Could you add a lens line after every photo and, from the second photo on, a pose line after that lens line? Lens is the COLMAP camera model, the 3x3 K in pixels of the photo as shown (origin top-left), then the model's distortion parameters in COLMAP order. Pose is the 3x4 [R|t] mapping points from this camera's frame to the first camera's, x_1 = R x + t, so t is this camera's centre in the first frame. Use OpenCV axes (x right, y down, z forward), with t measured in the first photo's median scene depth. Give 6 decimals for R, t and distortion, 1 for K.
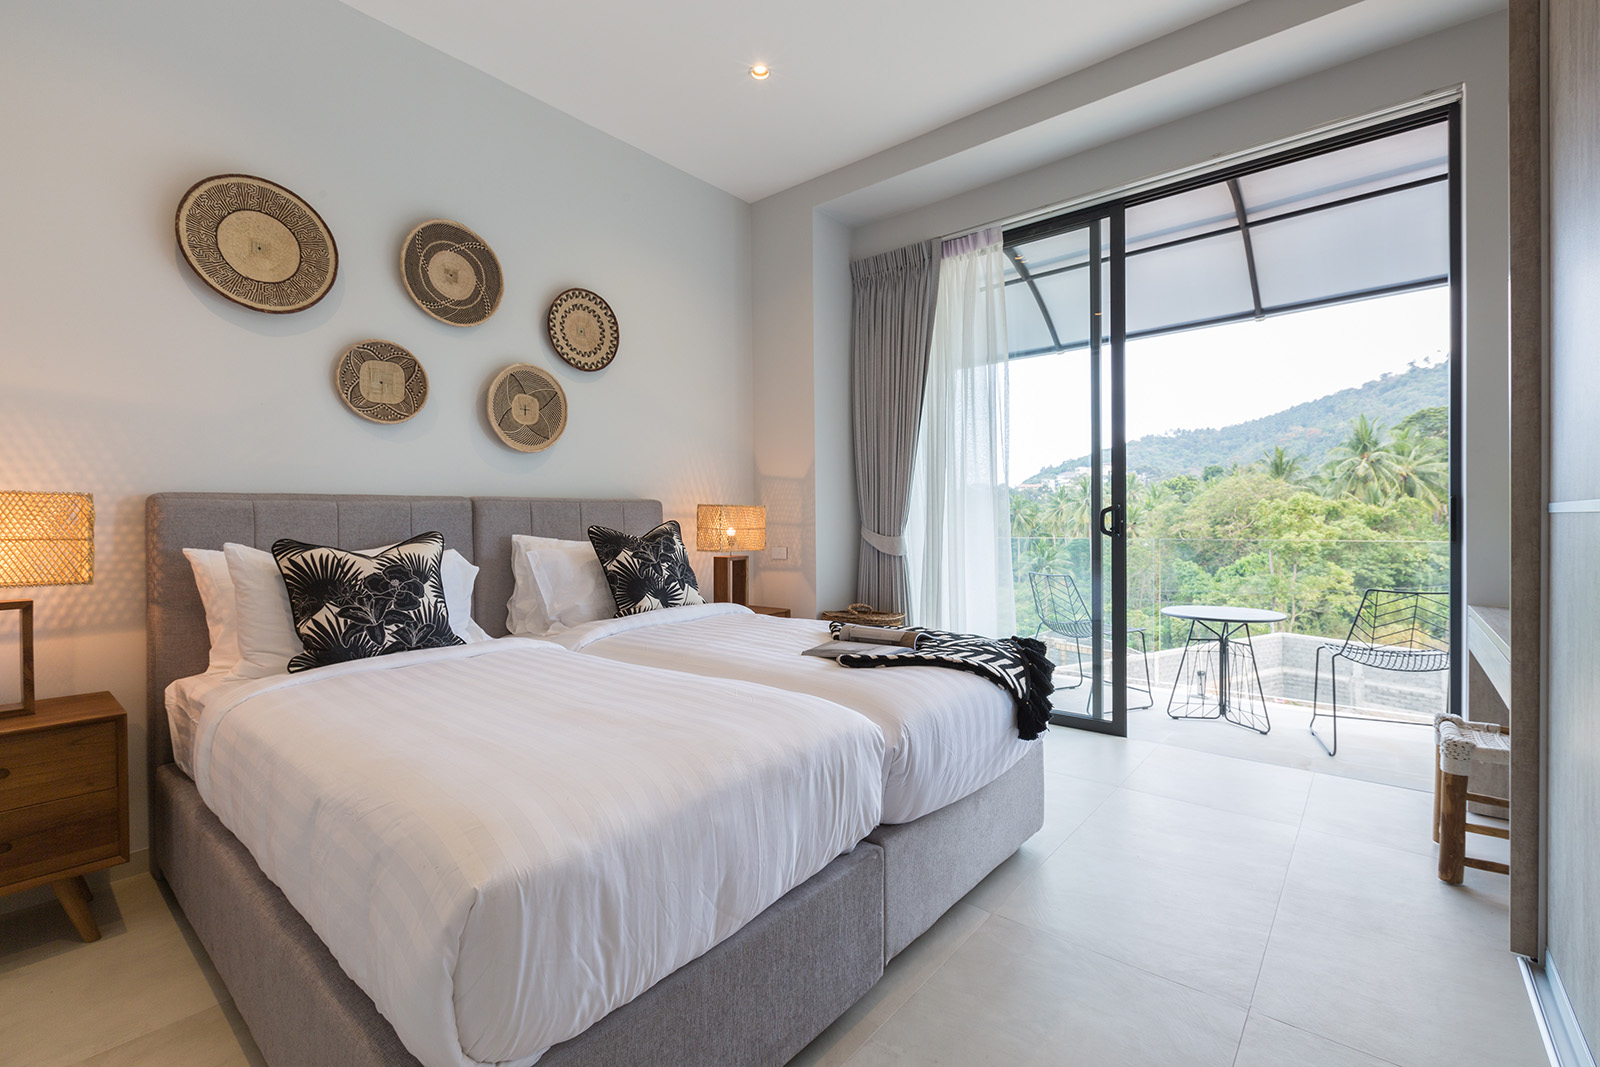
lens RADIAL K [[706.0, 0, 792.7], [0, 706.0, 529.5], [0, 0, 1]] dist [-0.002987, -0.000375]
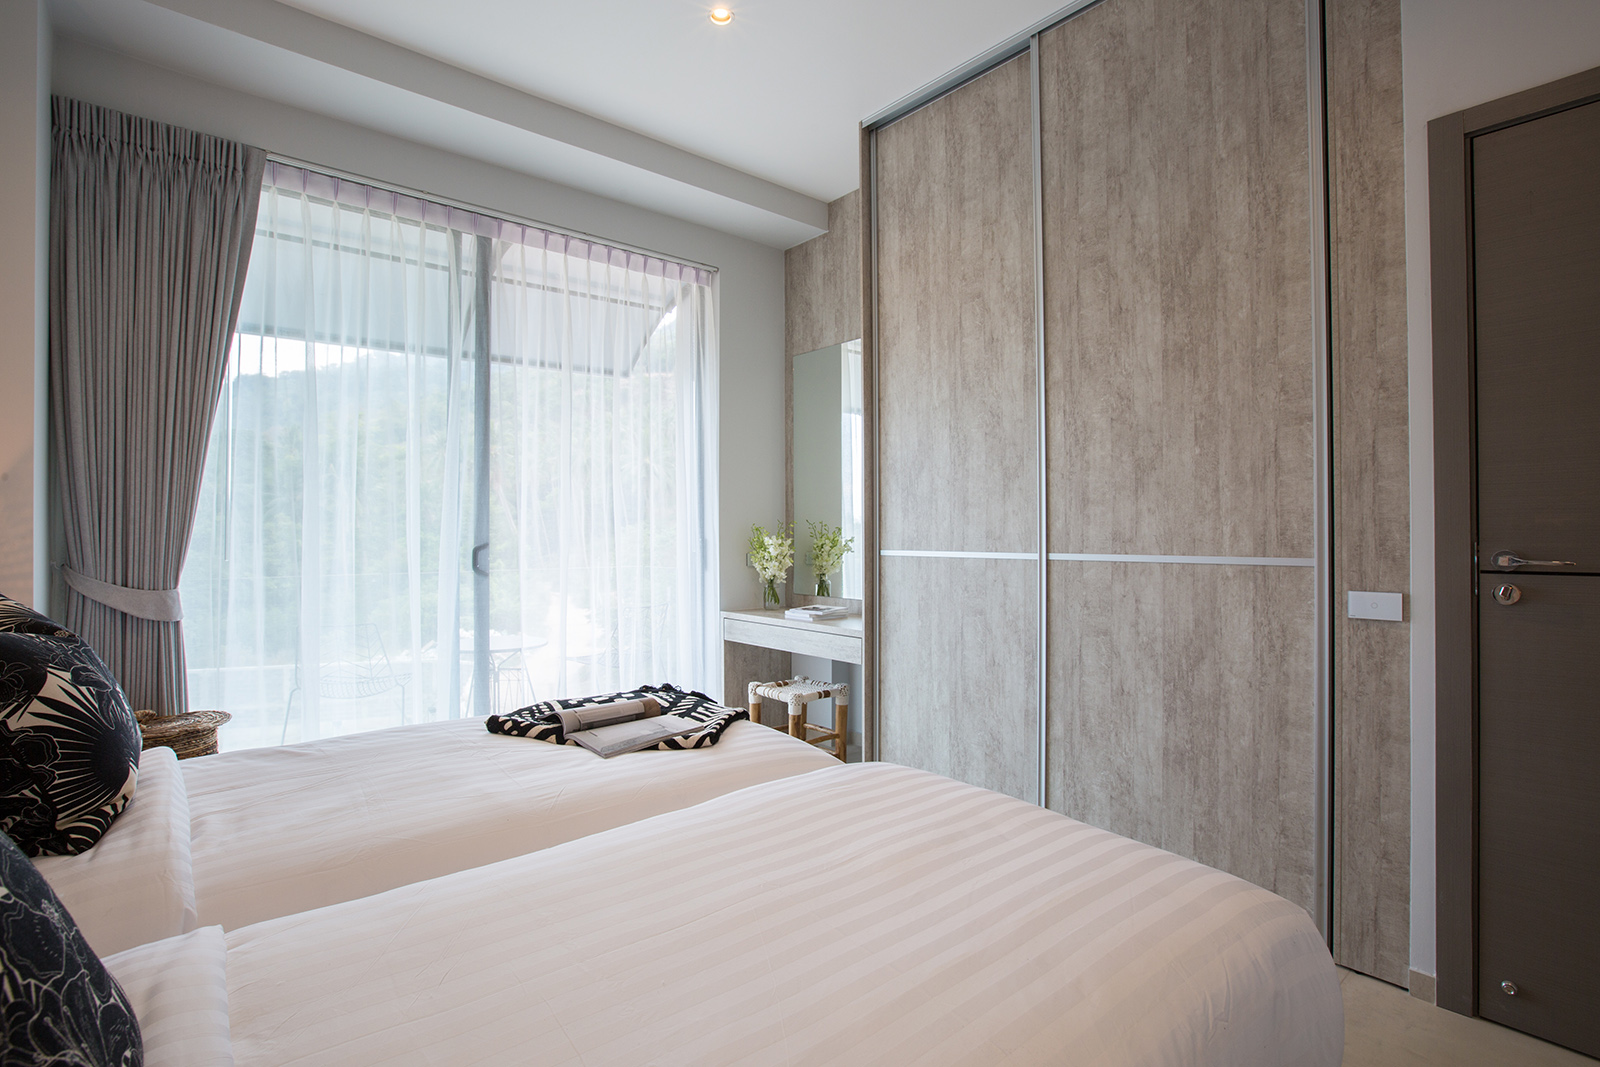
lens RADIAL K [[750.1, 0, 798.4], [0, 750.1, 527.7], [0, 0, 1]] dist [-0.000417, -0.013253]
pose [[0.167102, 0.014319, 0.985836, -0.481299], [0.009859, 0.999820, -0.016193, -0.033454], [-0.985890, 0.012426, 0.166931, 0.427781]]
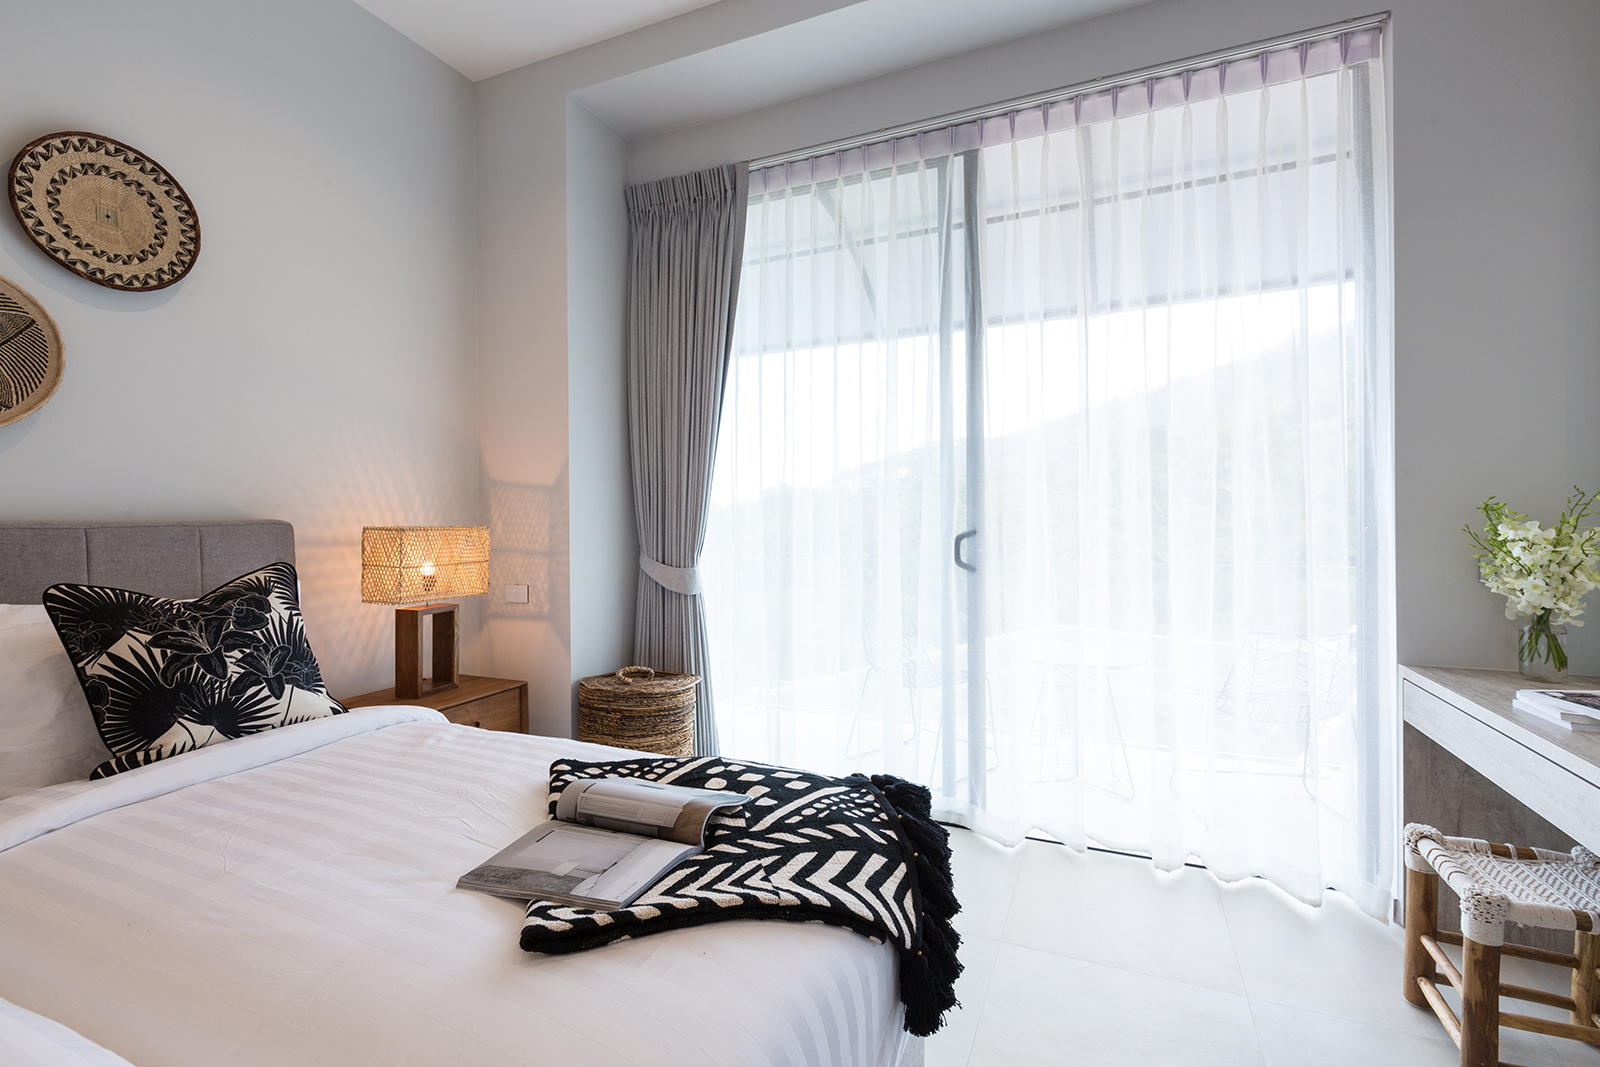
lens RADIAL K [[716.2, 0, 806.8], [0, 716.2, 523.1], [0, 0, 1]] dist [-0.001785, -0.000242]
pose [[0.957747, 0.000228, 0.287614, 0.062453], [0.002164, 0.999966, -0.007999, -0.036010], [-0.287606, 0.008283, 0.957713, 0.312022]]
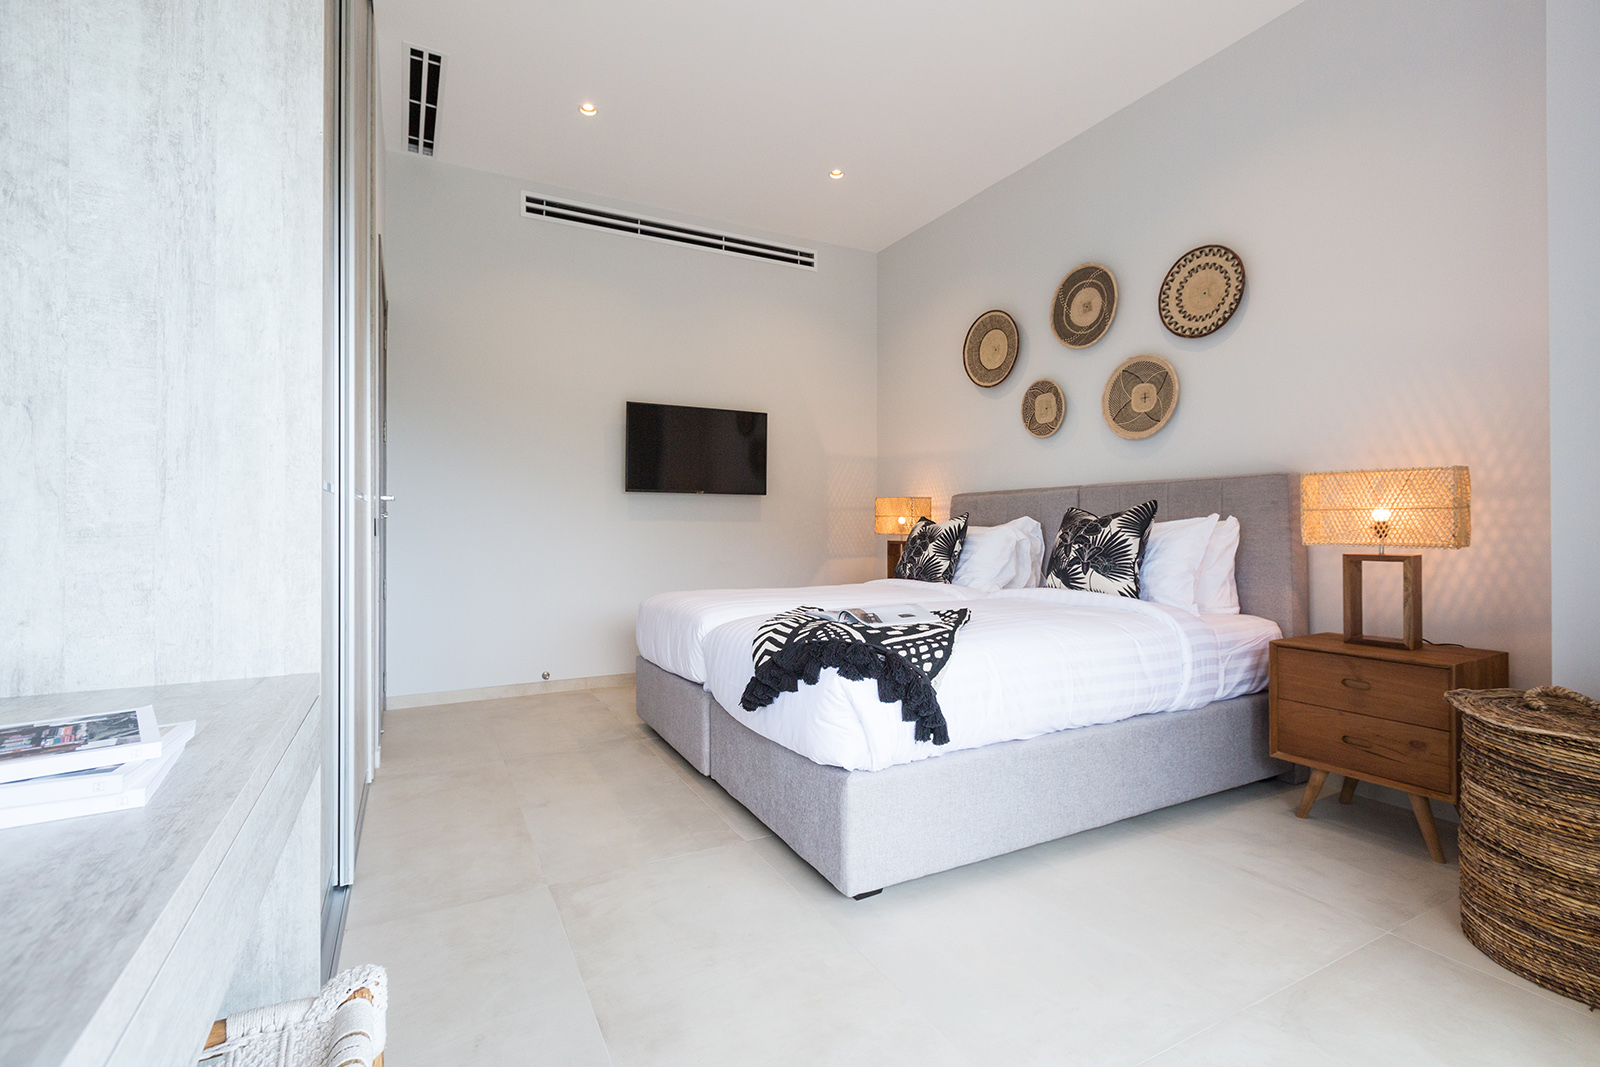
lens RADIAL K [[706.0, 0, 792.7], [0, 706.0, 529.5], [0, 0, 1]] dist [-0.002987, -0.000375]
pose [[-0.374895, 0.018469, -0.926883, 0.748163], [-0.000709, 0.999796, 0.020209, 0.005776], [0.927067, 0.008233, -0.374805, 0.851562]]
